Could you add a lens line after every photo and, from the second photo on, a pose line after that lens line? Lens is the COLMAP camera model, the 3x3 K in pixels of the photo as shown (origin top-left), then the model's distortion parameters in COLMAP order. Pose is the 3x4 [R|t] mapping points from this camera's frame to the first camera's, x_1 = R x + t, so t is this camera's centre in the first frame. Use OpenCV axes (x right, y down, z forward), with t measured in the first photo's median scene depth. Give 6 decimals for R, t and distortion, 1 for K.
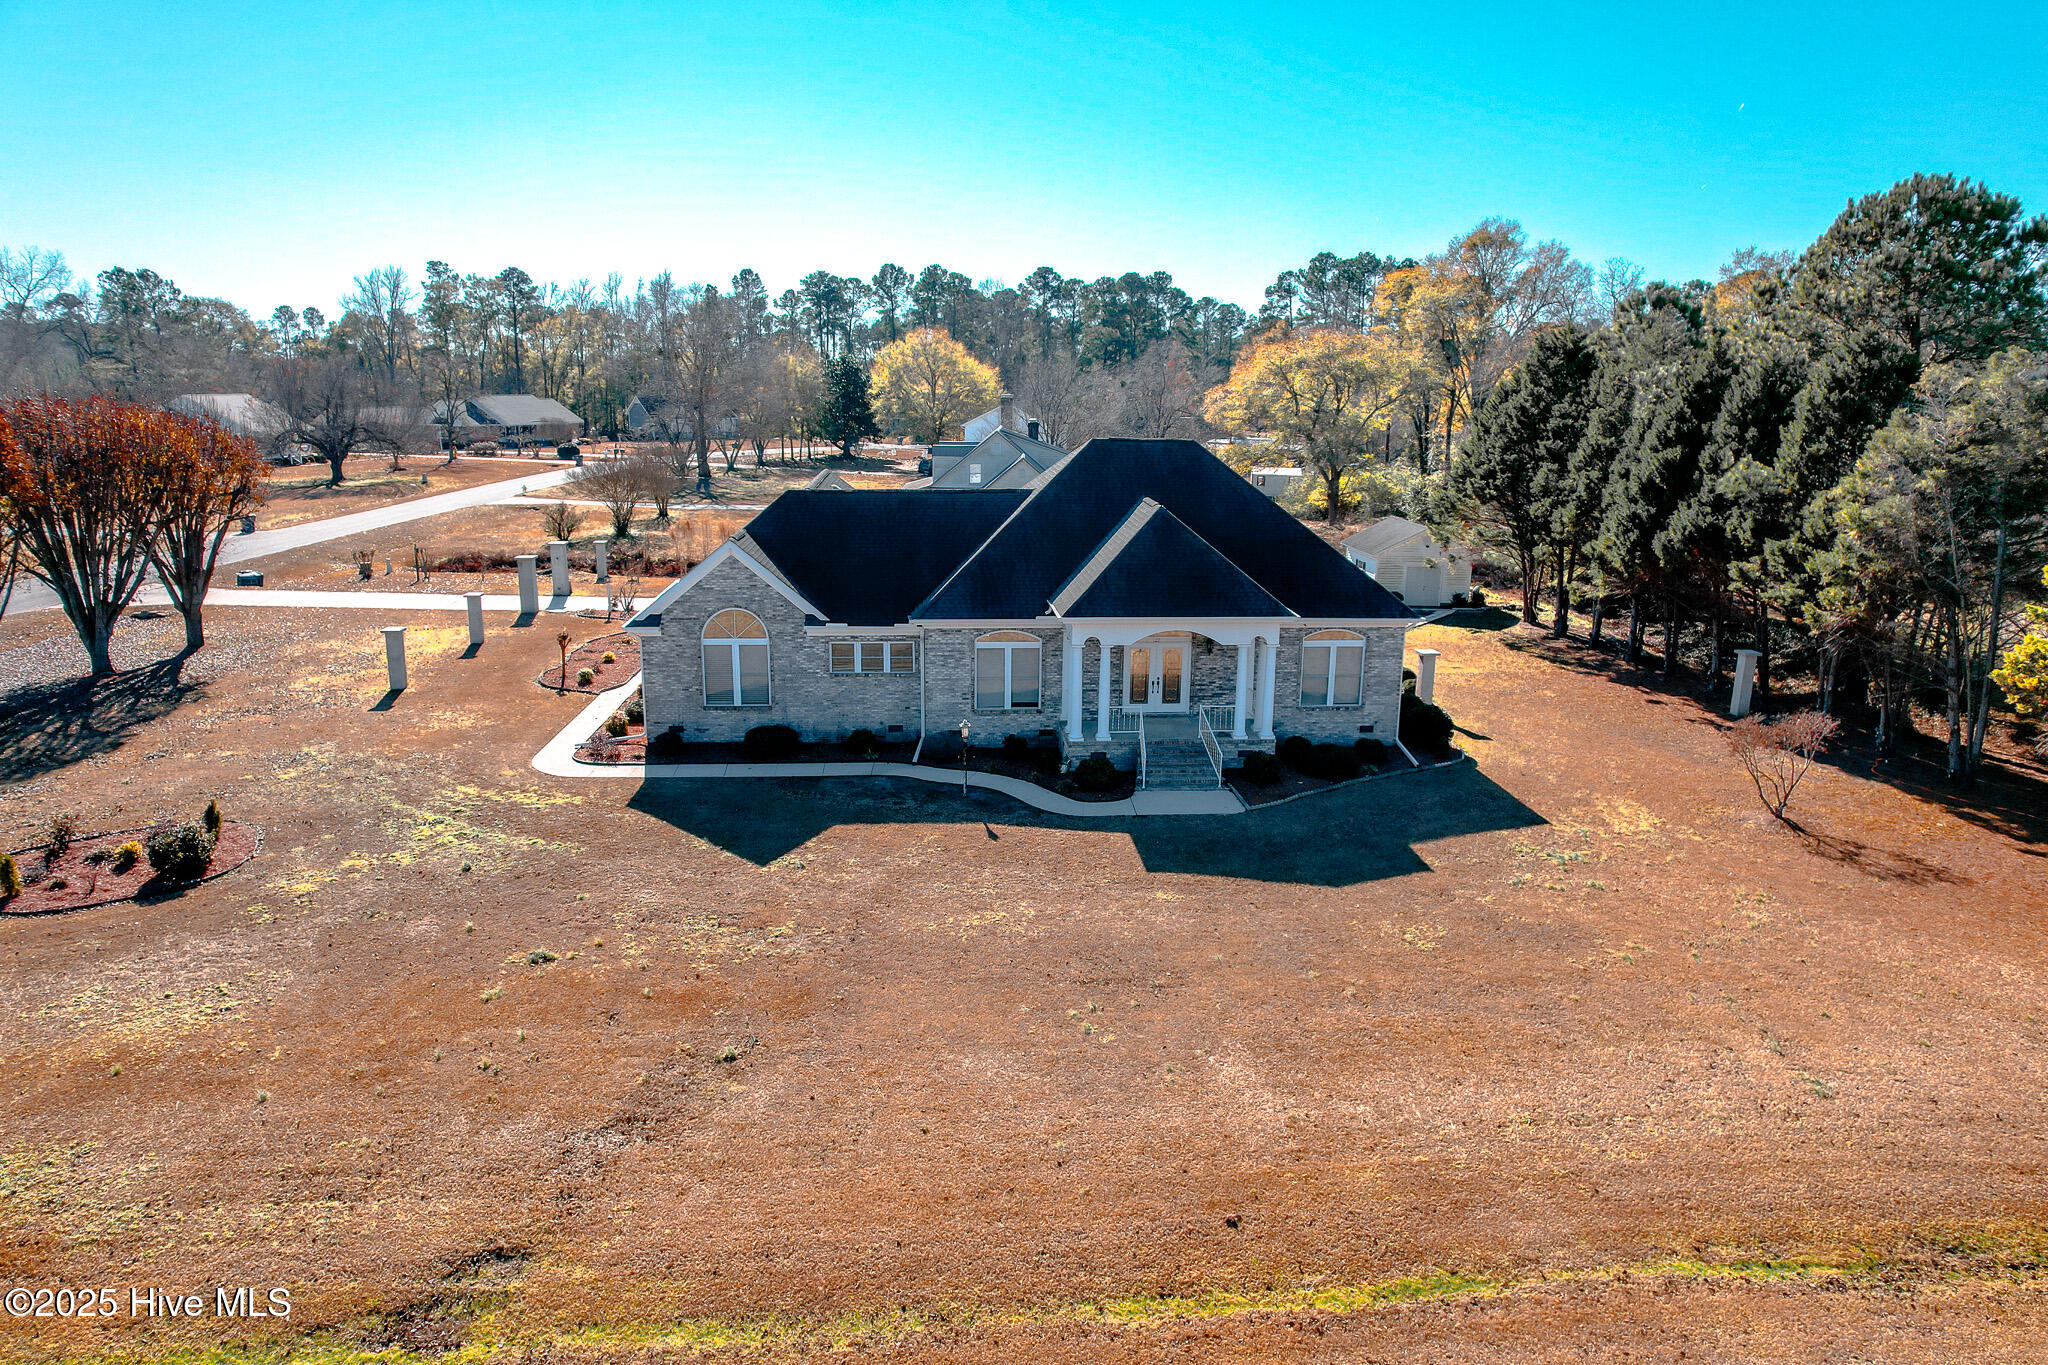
lens RADIAL K [[1302.4, 0, 1036.3], [0, 1302.4, 683.0], [0, 0, 1]] dist [-0.073923, 0.066285]
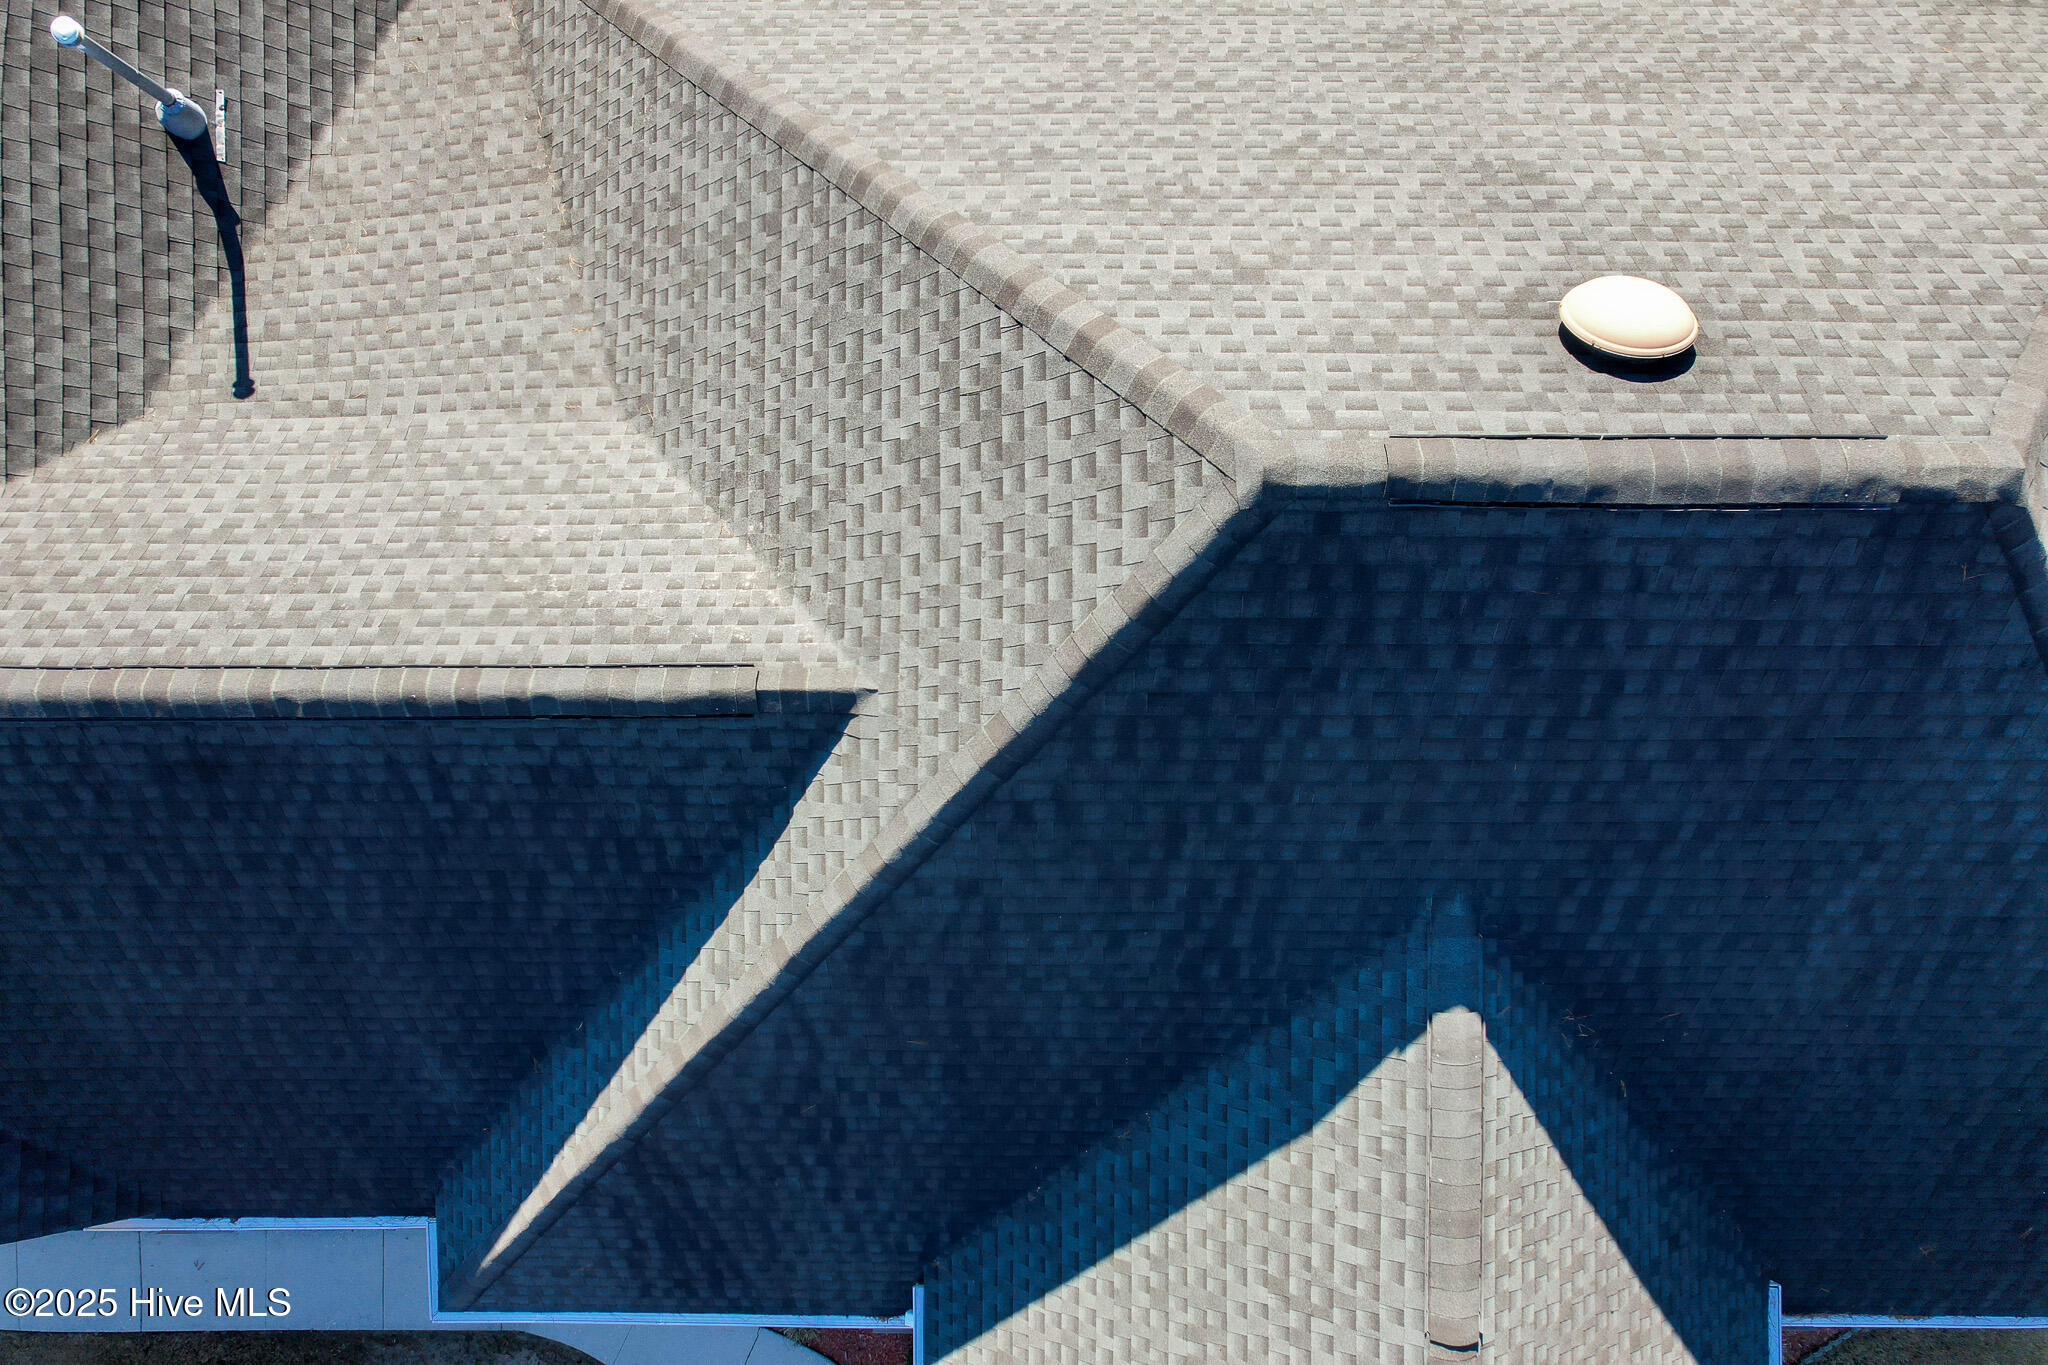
lens RADIAL K [[1302.4, 0, 1039.1], [0, 1302.4, 680.8], [0, 0, 1]] dist [-0.073923, 0.066285]
pose [[0.995650, 0.091150, -0.019302, 0.027173], [-0.004780, 0.256862, 0.966436, -0.343755], [0.093048, -0.962140, 0.256181, 1.038347]]
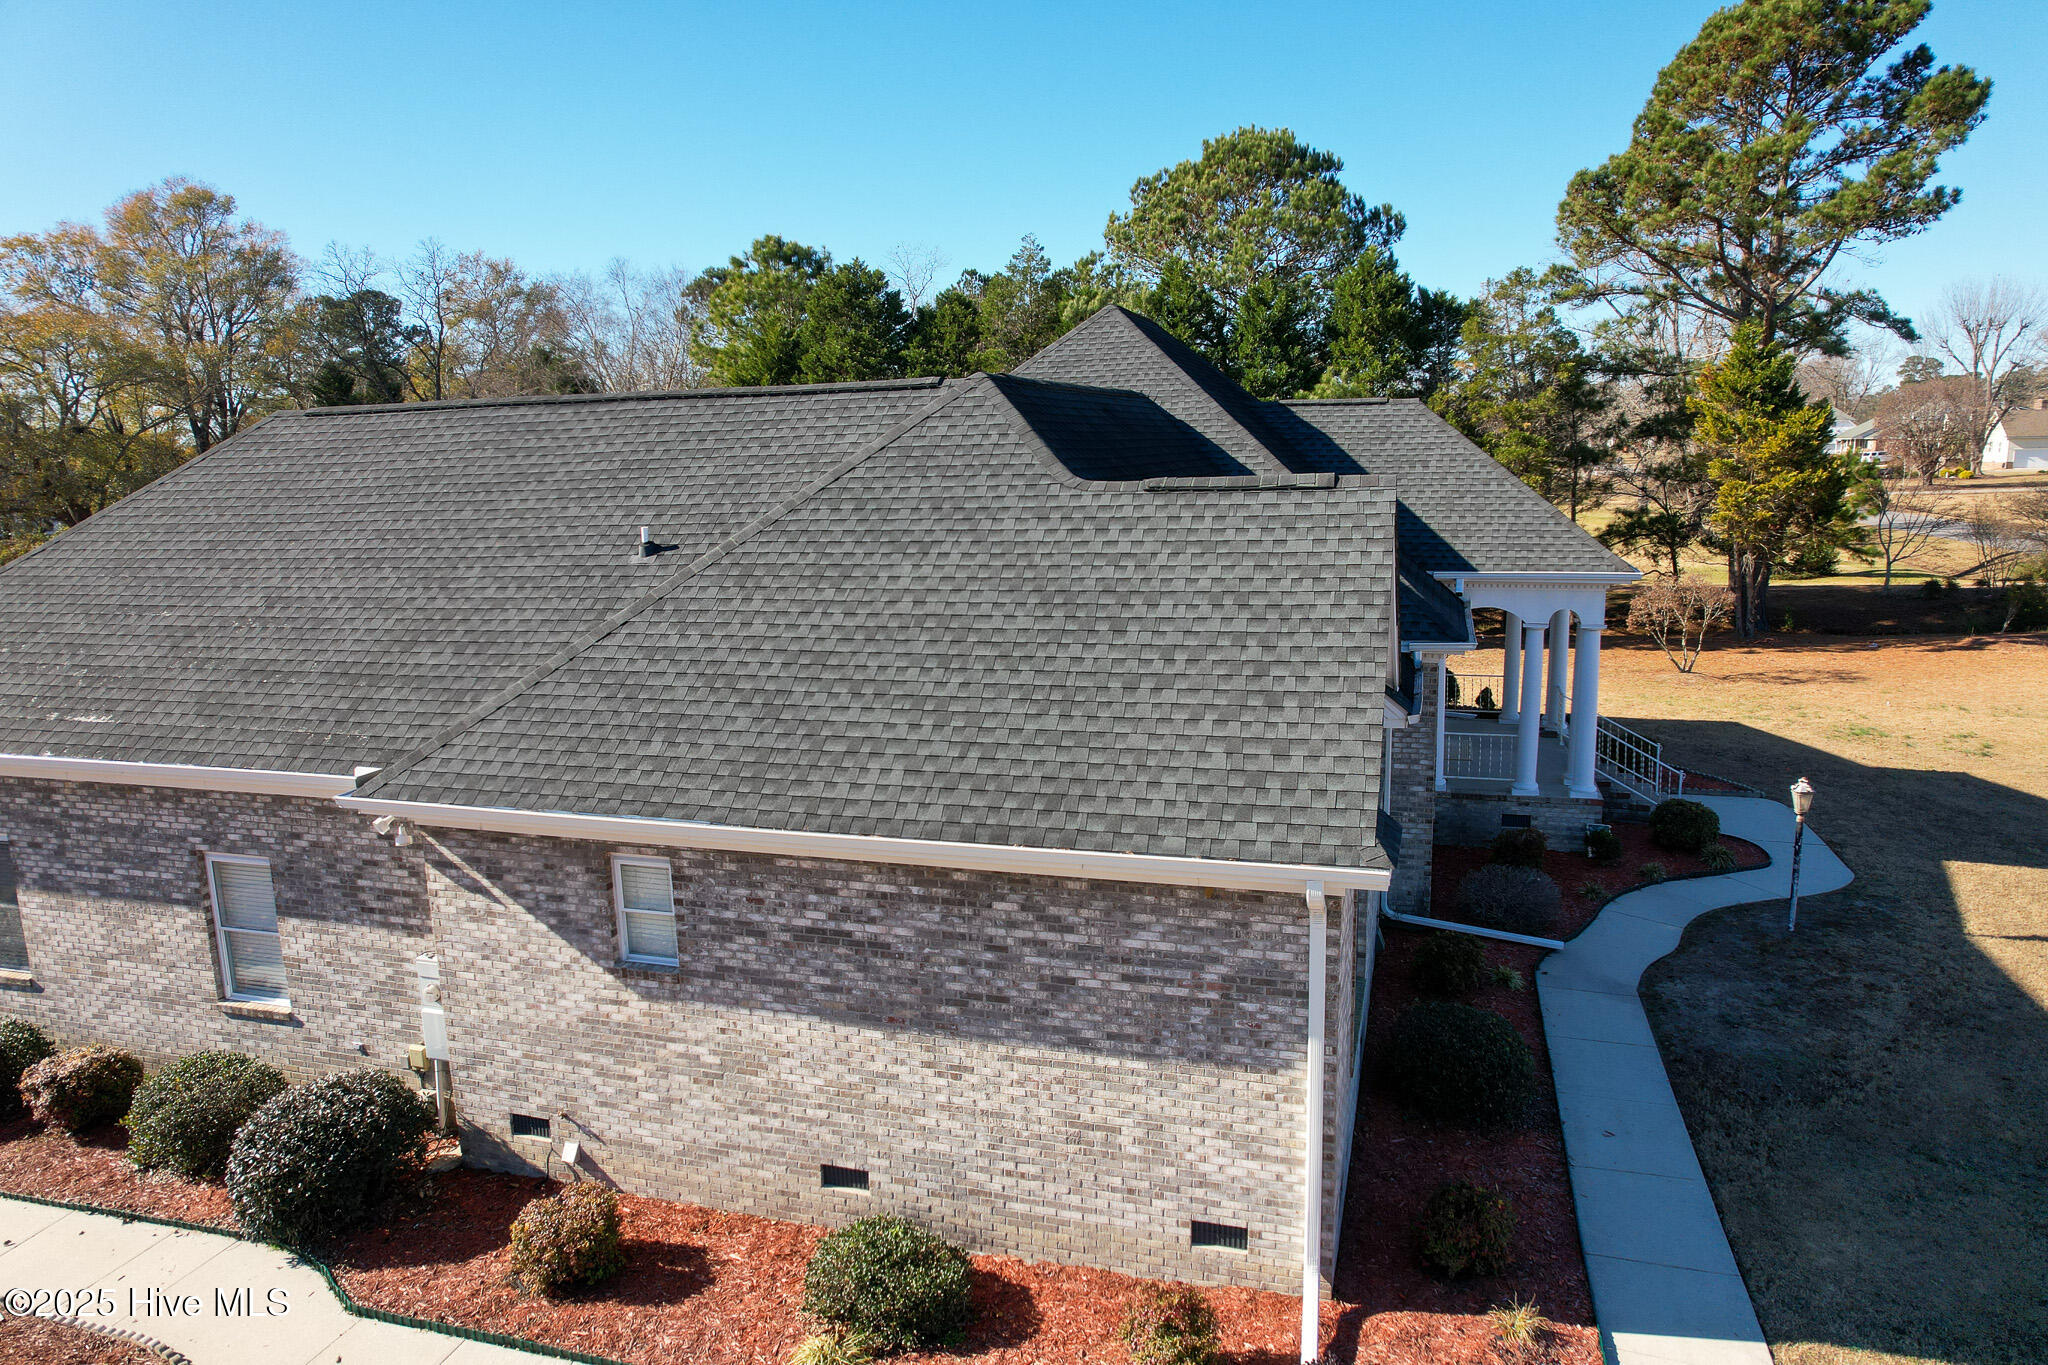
lens RADIAL K [[1302.4, 0, 1032.8], [0, 1302.4, 689.4], [0, 0, 1]] dist [-0.073923, 0.066285]
pose [[0.378988, -0.190761, 0.905526, -0.525706], [0.238408, 0.965619, 0.103639, -0.109047], [-0.894164, 0.176607, 0.411437, 0.924292]]
